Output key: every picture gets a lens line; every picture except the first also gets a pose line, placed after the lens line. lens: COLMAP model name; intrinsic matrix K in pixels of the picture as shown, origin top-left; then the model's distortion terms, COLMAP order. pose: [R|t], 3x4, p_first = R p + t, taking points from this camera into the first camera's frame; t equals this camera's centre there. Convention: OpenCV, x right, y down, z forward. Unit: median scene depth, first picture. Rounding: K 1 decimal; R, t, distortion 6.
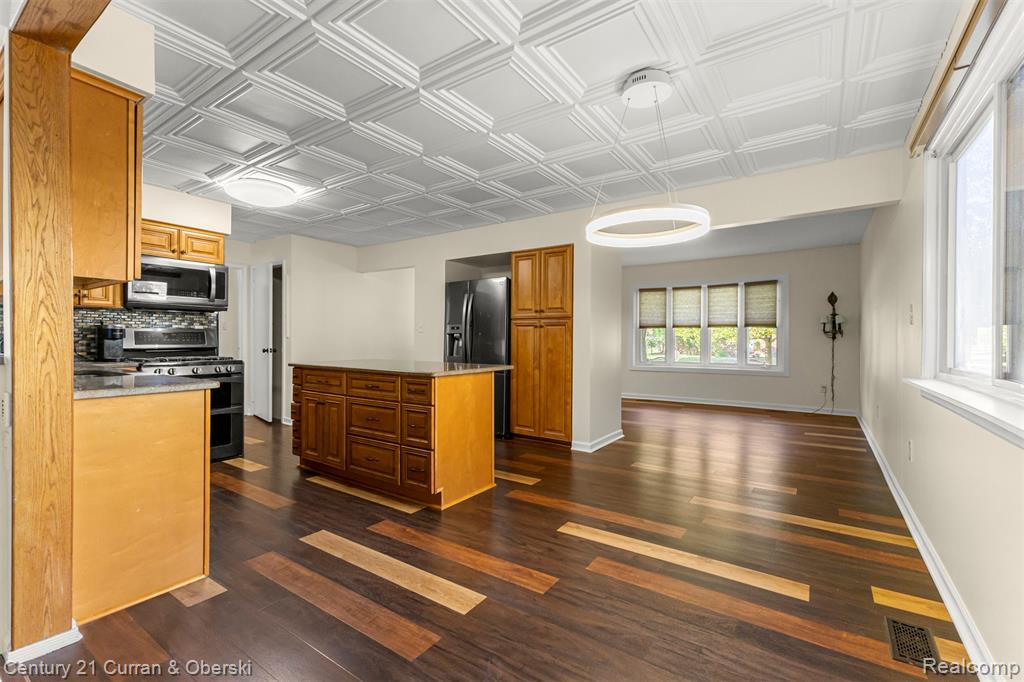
lens RADIAL K [[444.2, 0, 514.9], [0, 444.2, 342.0], [0, 0, 1]] dist [0.008092, -0.001366]
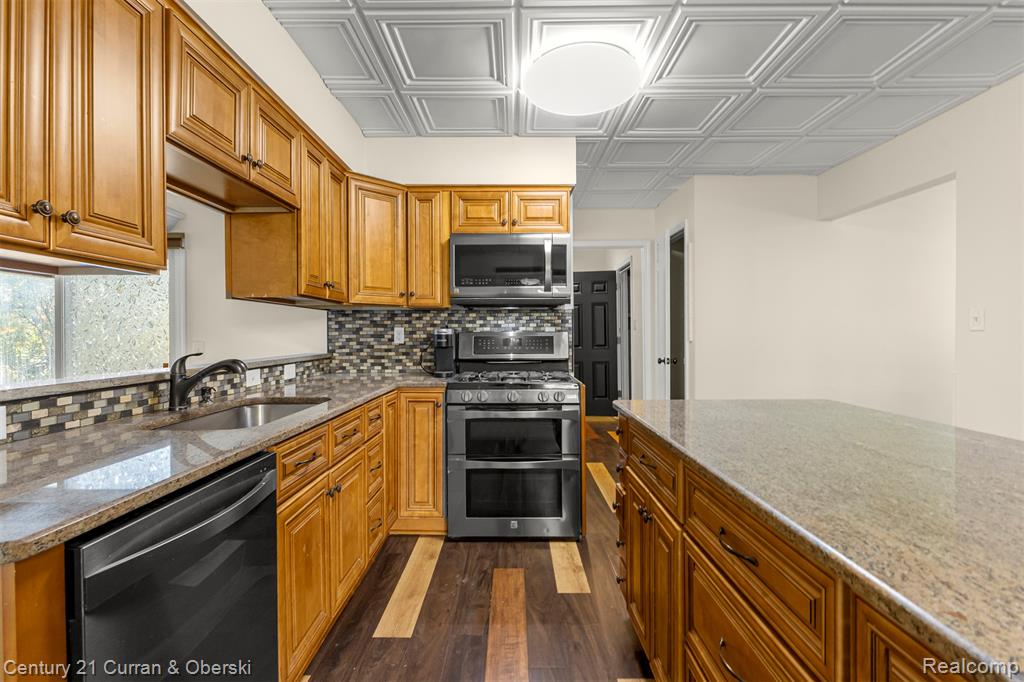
lens RADIAL K [[481.0, 0, 510.7], [0, 481.0, 338.9], [0, 0, 1]] dist [-0.007799, -0.001311]
pose [[0.560073, 0.001522, -0.828442, -0.110026], [-0.000697, 0.999999, 0.001366, -0.018449], [0.828443, -0.000187, 0.560074, 0.503506]]
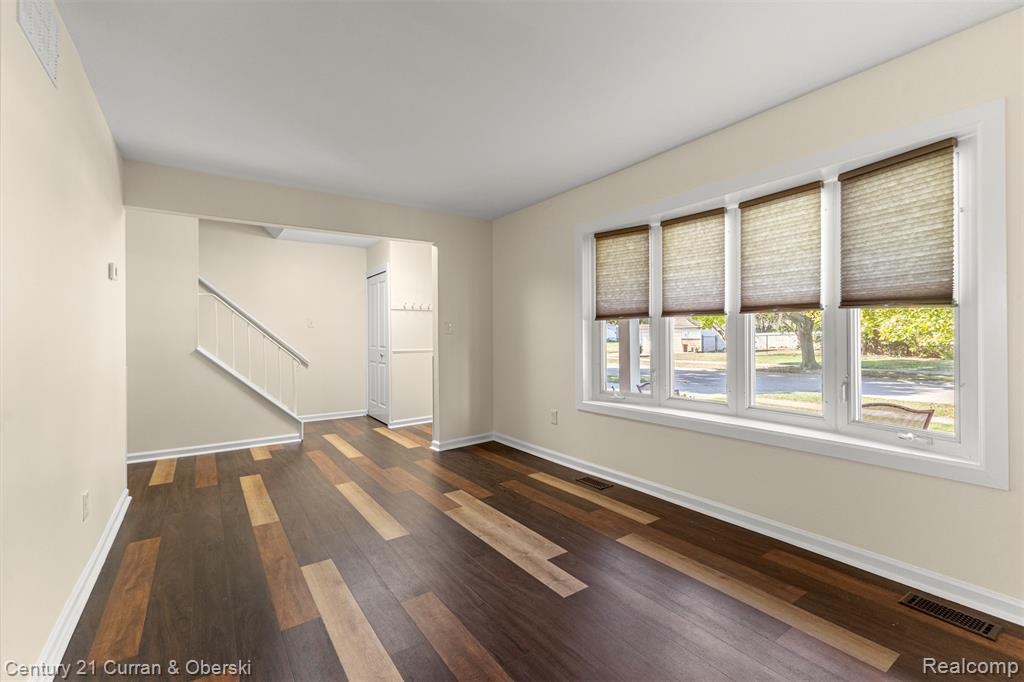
lens RADIAL K [[444.2, 0, 514.8], [0, 444.2, 336.8], [0, 0, 1]] dist [0.008092, -0.001366]
pose [[0.938522, -0.011393, -0.345030, 0.613946], [0.009060, 0.999924, -0.008375, -0.017557], [0.345100, 0.004734, 0.938554, 0.925431]]
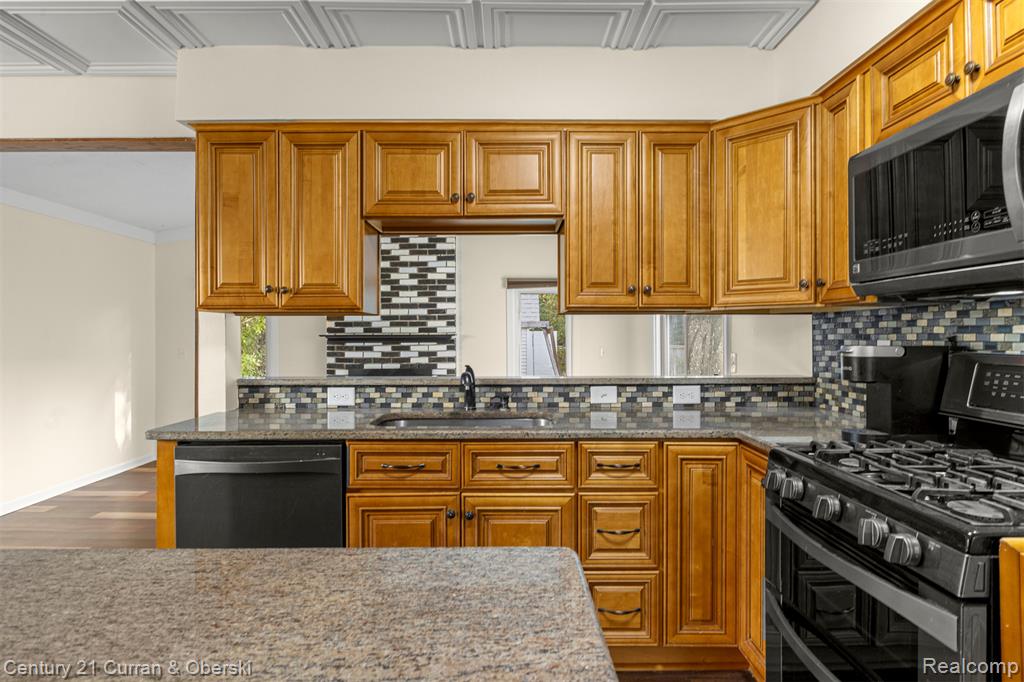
lens RADIAL K [[557.3, 0, 505.9], [0, 557.3, 332.9], [0, 0, 1]] dist [0.003968, -0.001276]
pose [[-0.821806, -0.008438, -0.569705, -0.286676], [-0.008747, 0.999959, -0.002193, -0.037047], [0.569700, 0.003181, -0.821846, 0.976215]]
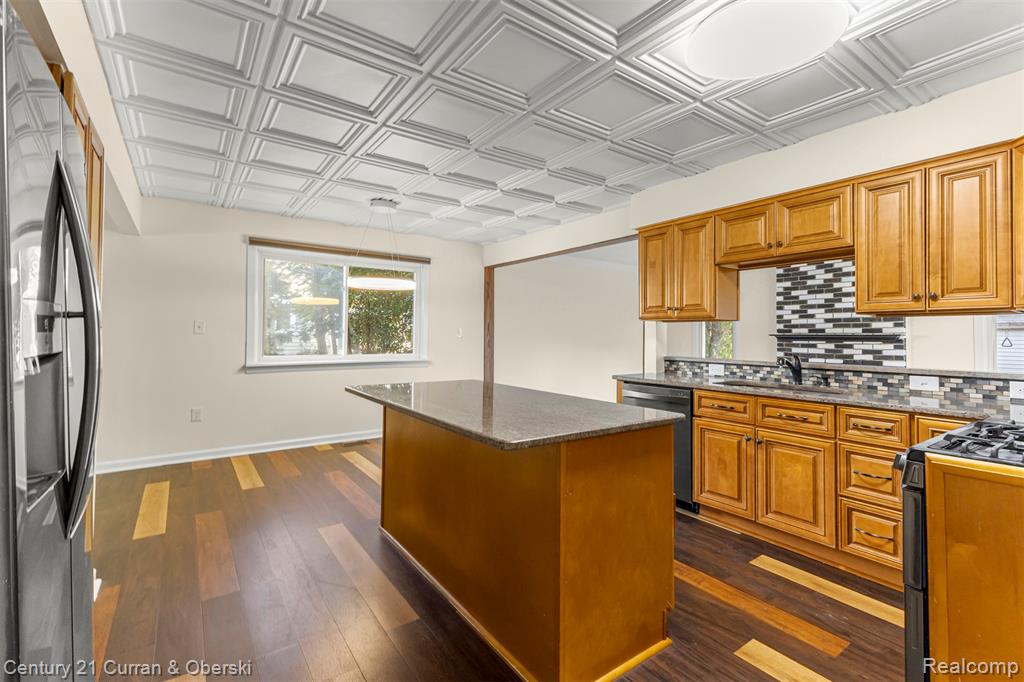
lens RADIAL K [[444.2, 0, 513.0], [0, 444.2, 328.6], [0, 0, 1]] dist [0.008092, -0.001366]
pose [[-0.936615, -0.008633, 0.350254, -0.413664], [-0.010709, 0.999935, -0.003991, -0.035154], [-0.350196, -0.007489, -0.936646, 1.250293]]
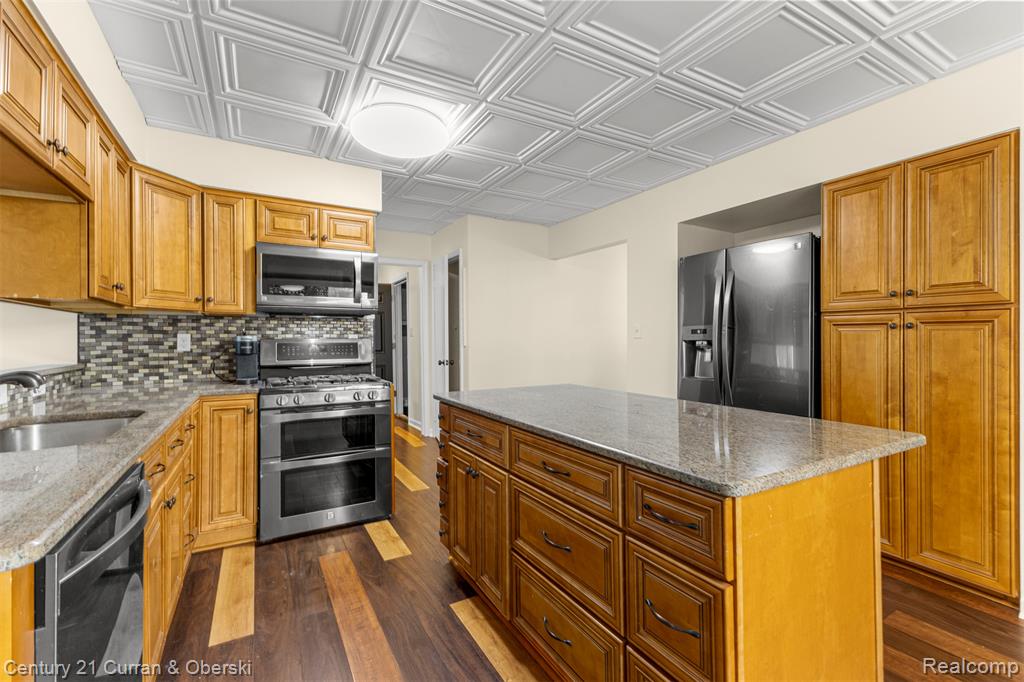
lens RADIAL K [[444.2, 0, 514.0], [0, 444.2, 338.0], [0, 0, 1]] dist [0.008092, -0.001366]
pose [[0.903458, -0.009994, -0.428560, -0.115913], [0.005210, 0.999910, -0.012334, -0.018817], [0.428645, 0.008911, 0.903429, 0.401325]]
